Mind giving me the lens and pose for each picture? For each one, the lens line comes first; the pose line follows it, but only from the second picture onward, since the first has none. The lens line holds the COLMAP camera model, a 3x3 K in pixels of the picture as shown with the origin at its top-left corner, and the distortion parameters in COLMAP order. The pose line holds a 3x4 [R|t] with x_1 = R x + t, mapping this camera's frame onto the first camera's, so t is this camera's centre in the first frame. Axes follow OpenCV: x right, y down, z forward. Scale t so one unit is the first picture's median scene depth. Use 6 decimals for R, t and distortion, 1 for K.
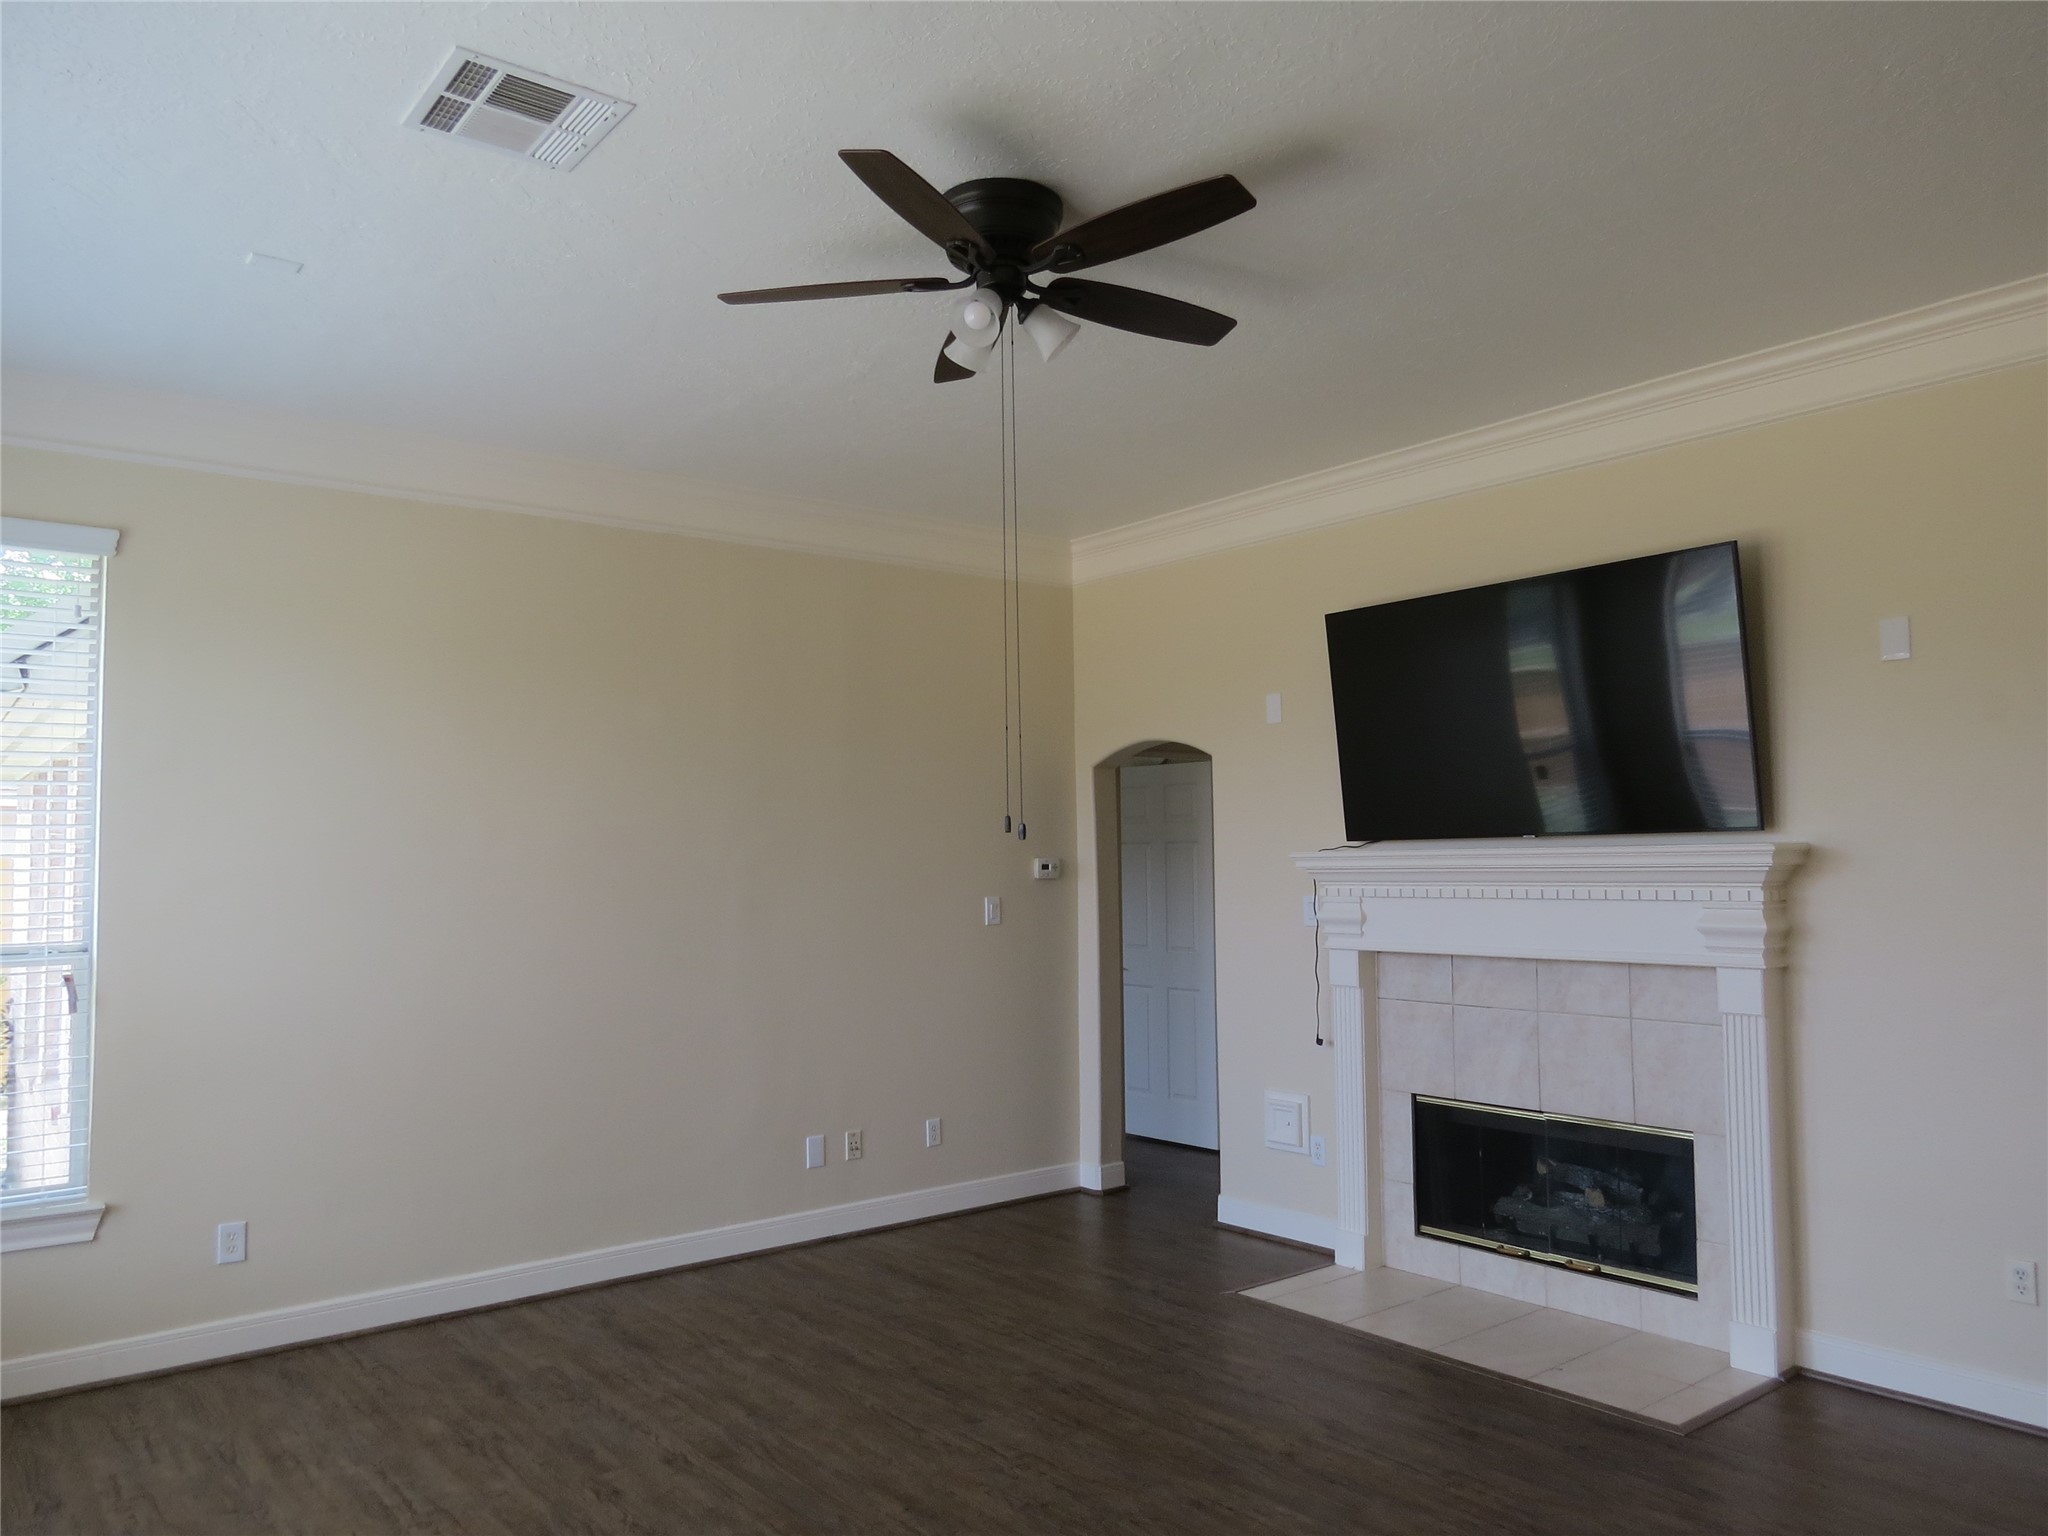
lens RADIAL K [[1447.0, 0, 1027.8], [0, 1447.0, 761.6], [0, 0, 1]] dist [-0.029792, 0.006371]
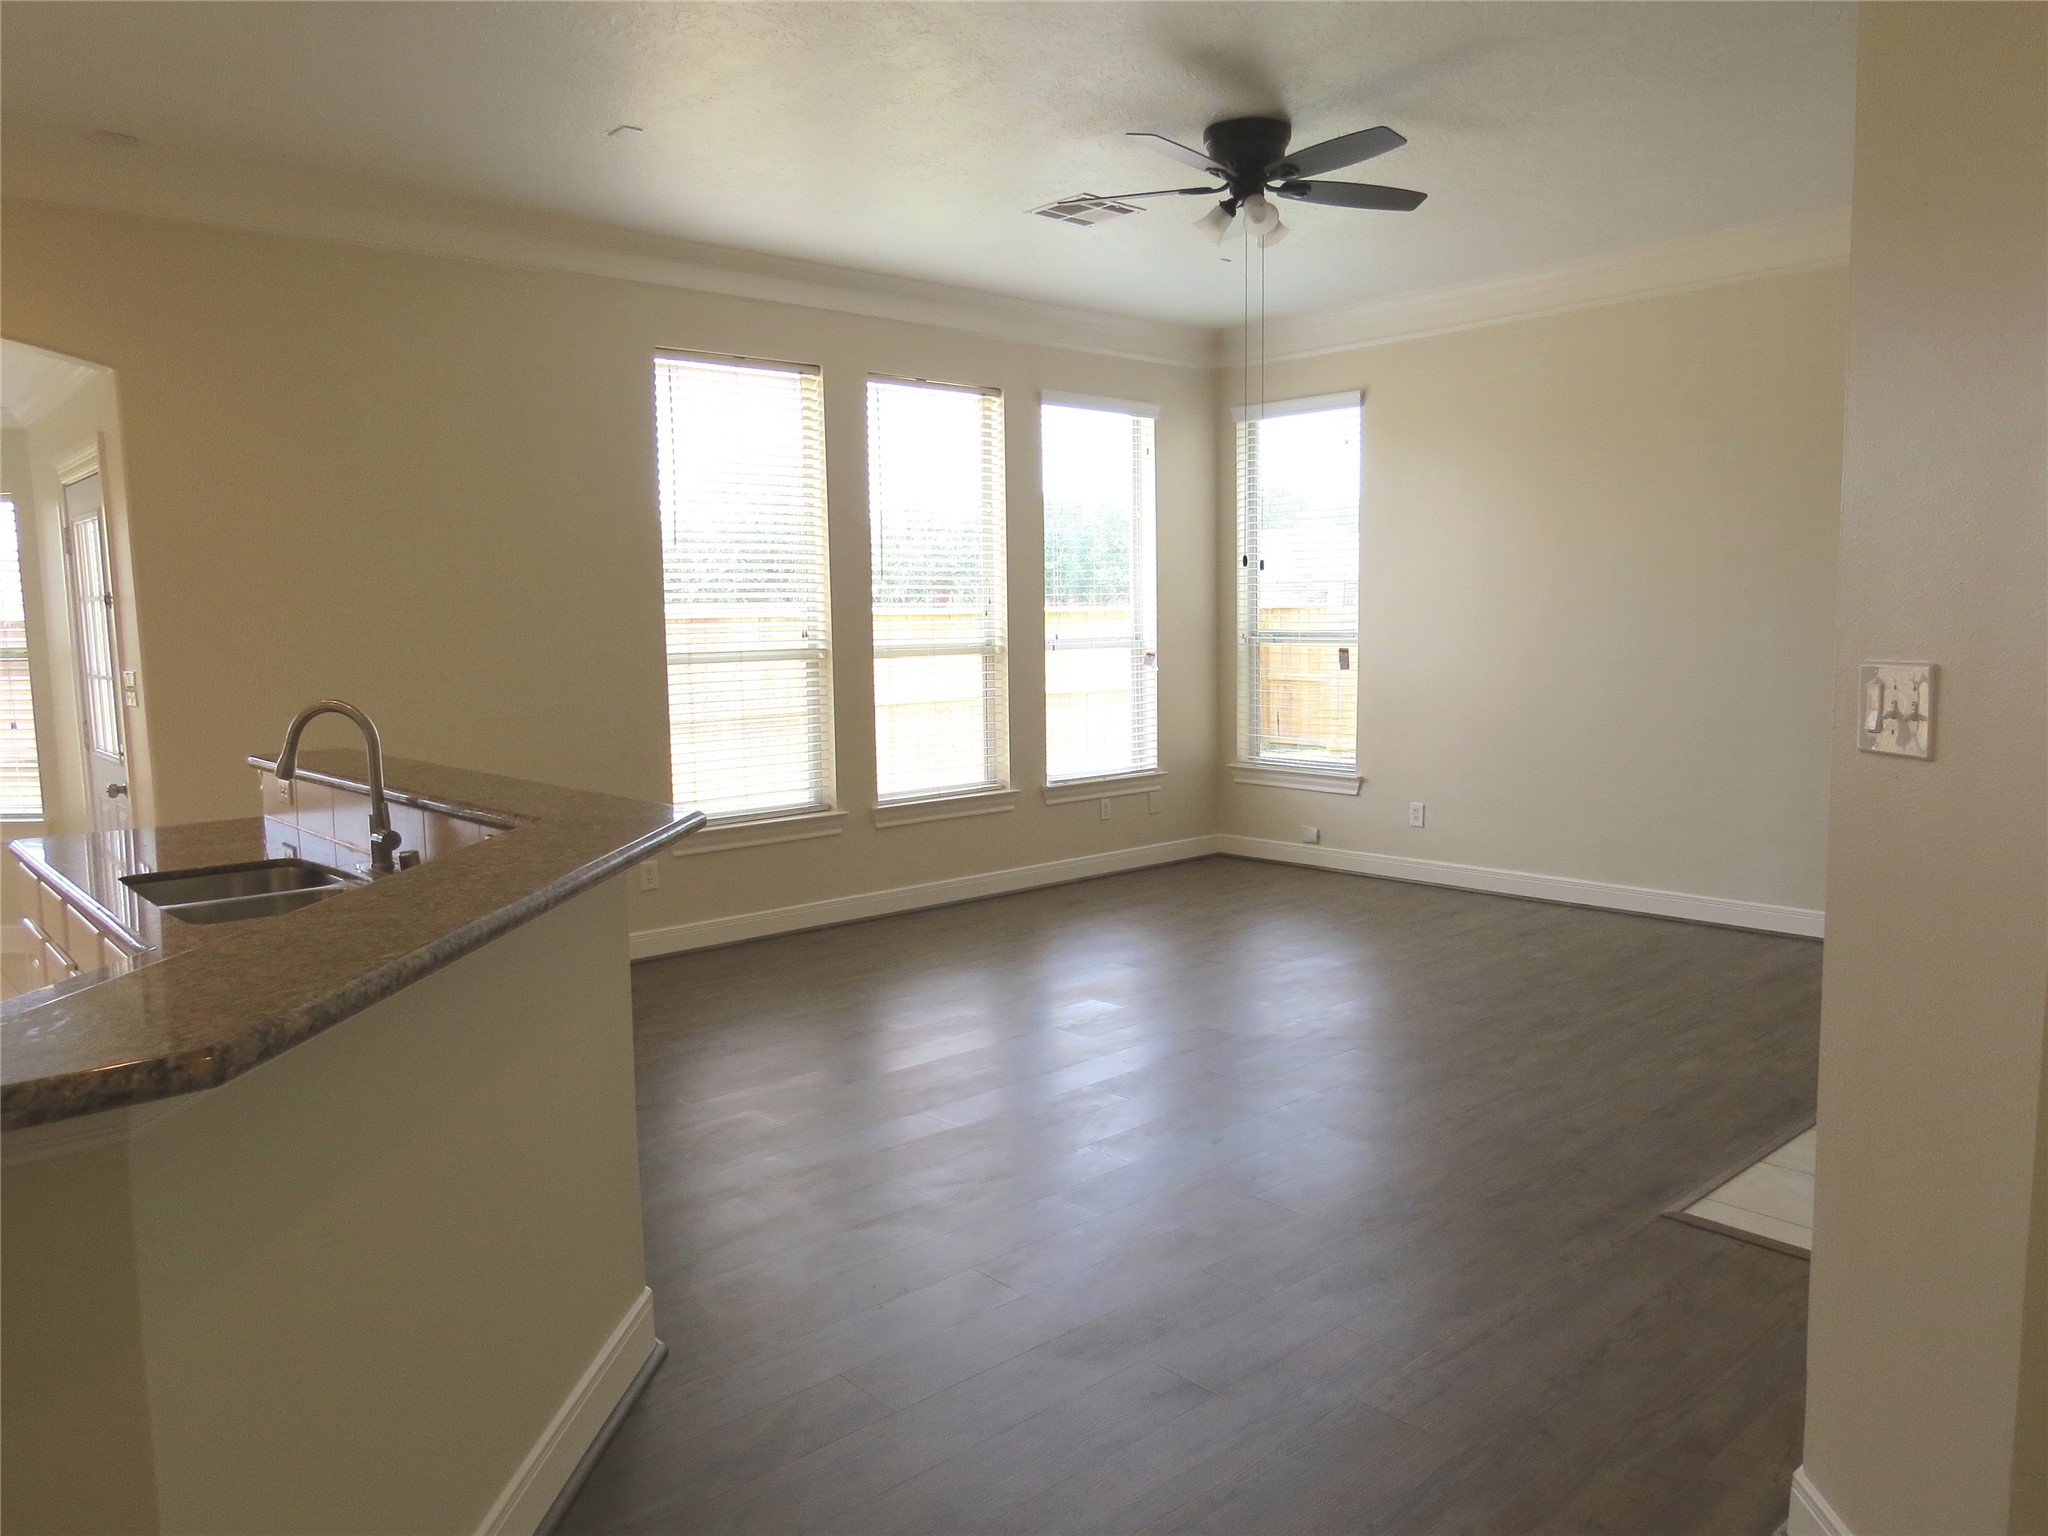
lens RADIAL K [[1447.0, 0, 1021.1], [0, 1447.0, 769.3], [0, 0, 1]] dist [-0.029792, 0.006371]
pose [[0.047328, 0.122306, -0.991363, 1.112423], [0.081749, 0.988672, 0.125877, 0.036236], [0.995529, -0.087000, 0.036793, 0.497752]]
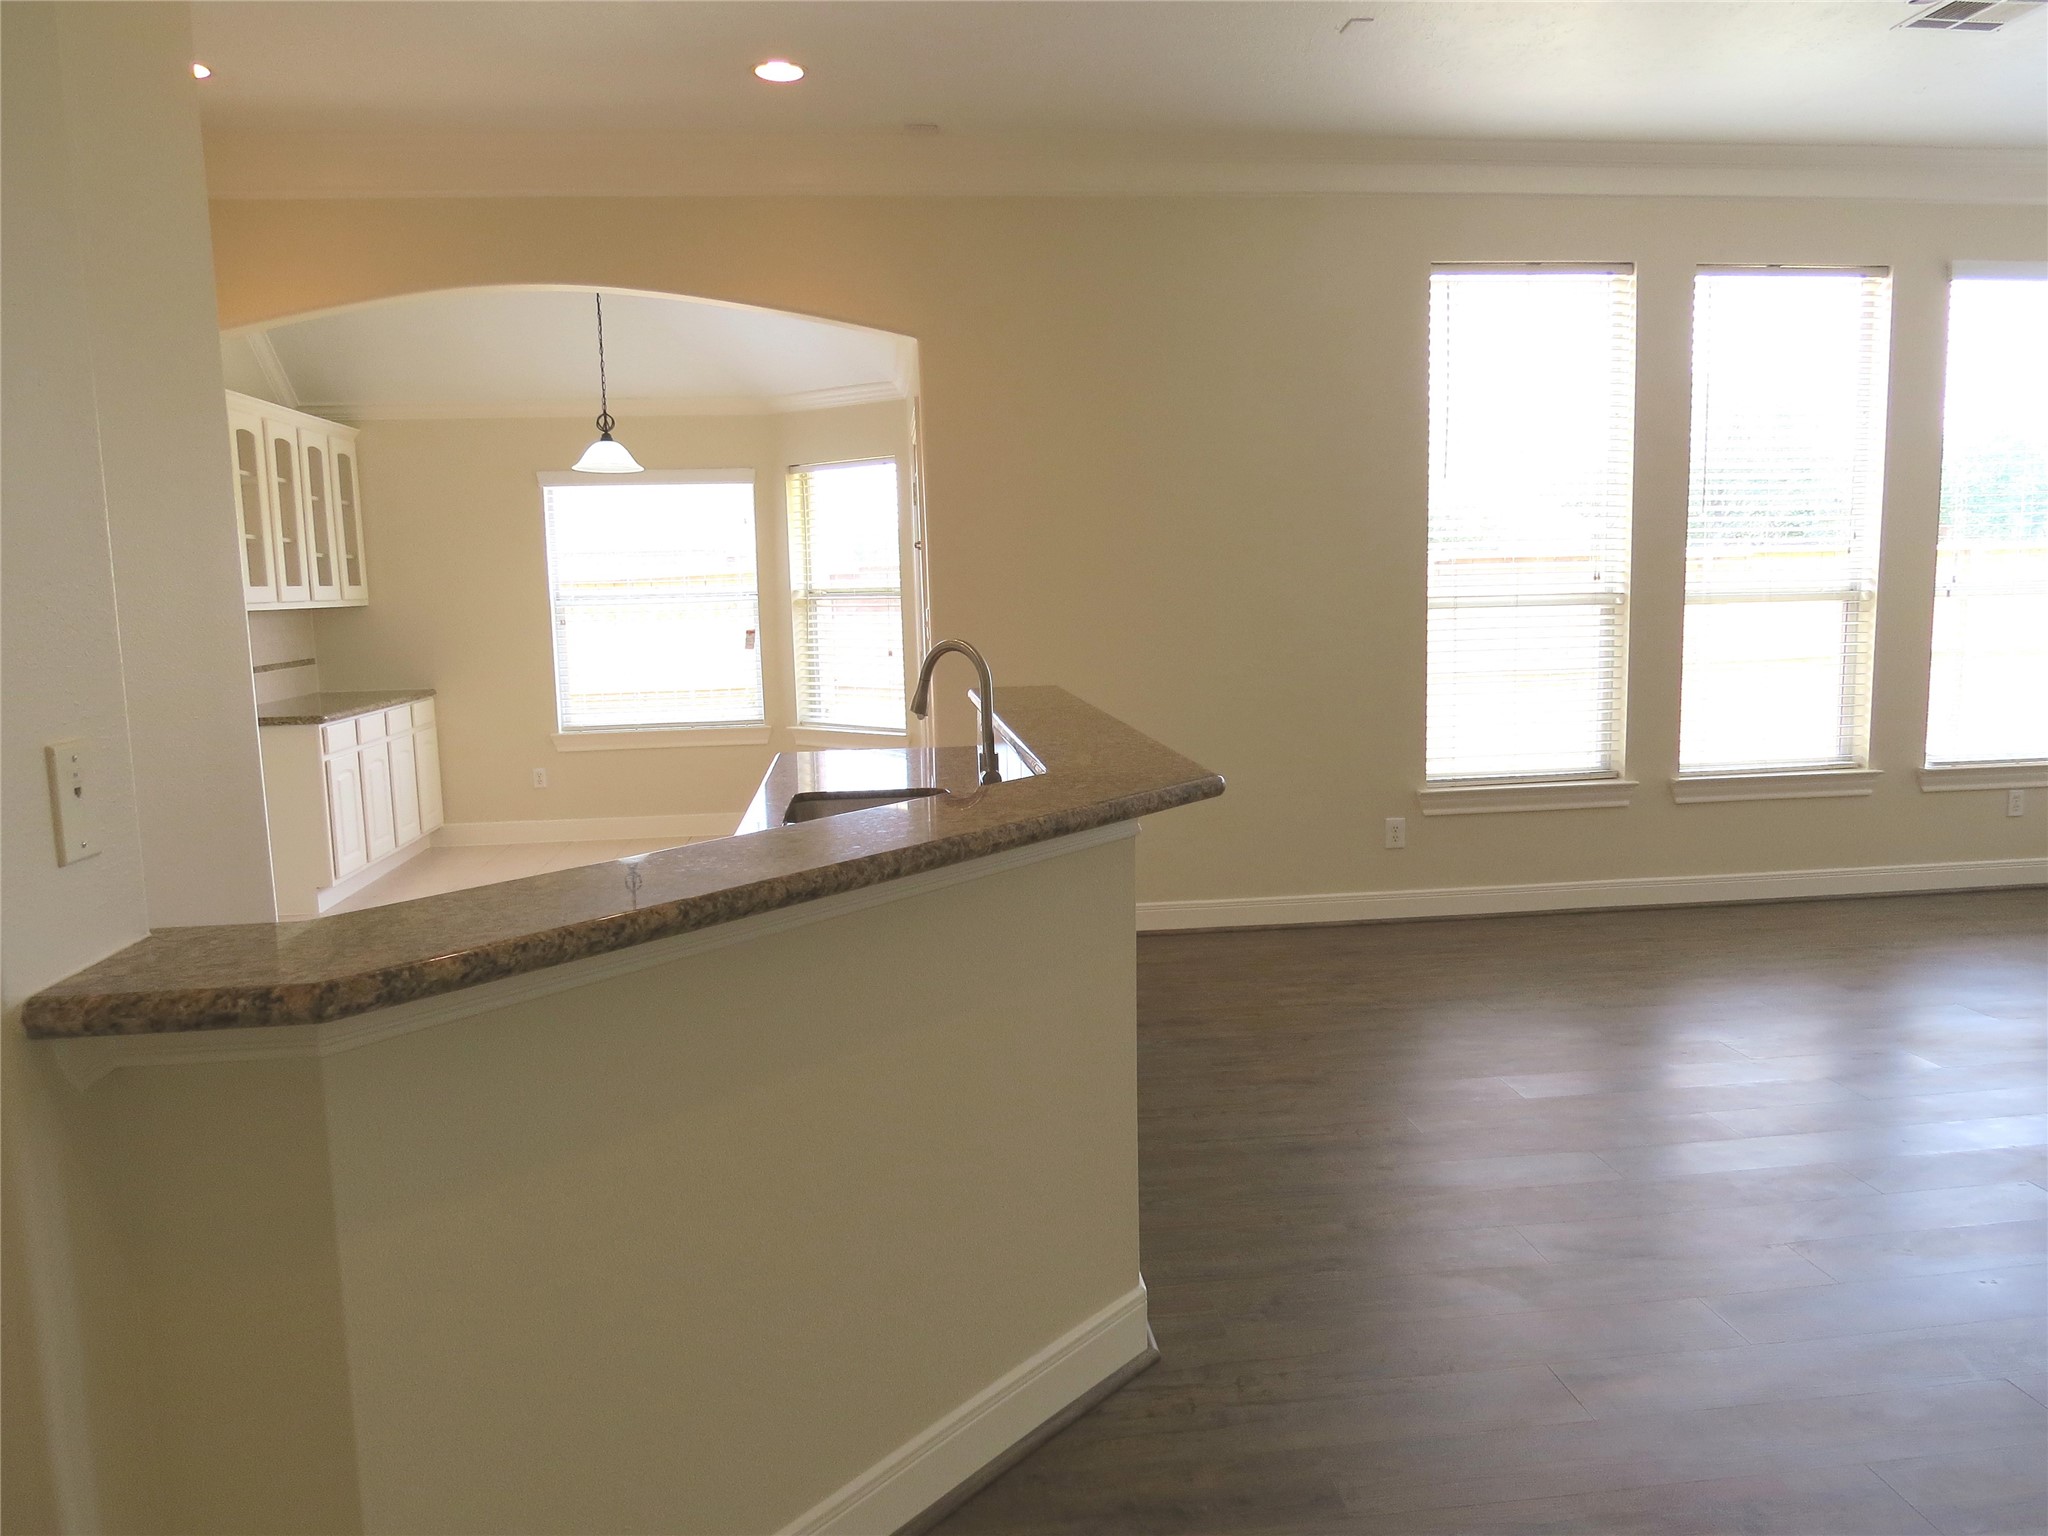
lens RADIAL K [[1447.0, 0, 1017.2], [0, 1447.0, 769.0], [0, 0, 1]] dist [-0.029792, 0.006371]
pose [[-0.545116, 0.141598, -0.826316, 0.971973], [0.088968, 0.989838, 0.110927, 0.051947], [0.833626, -0.013047, -0.552175, 0.640884]]
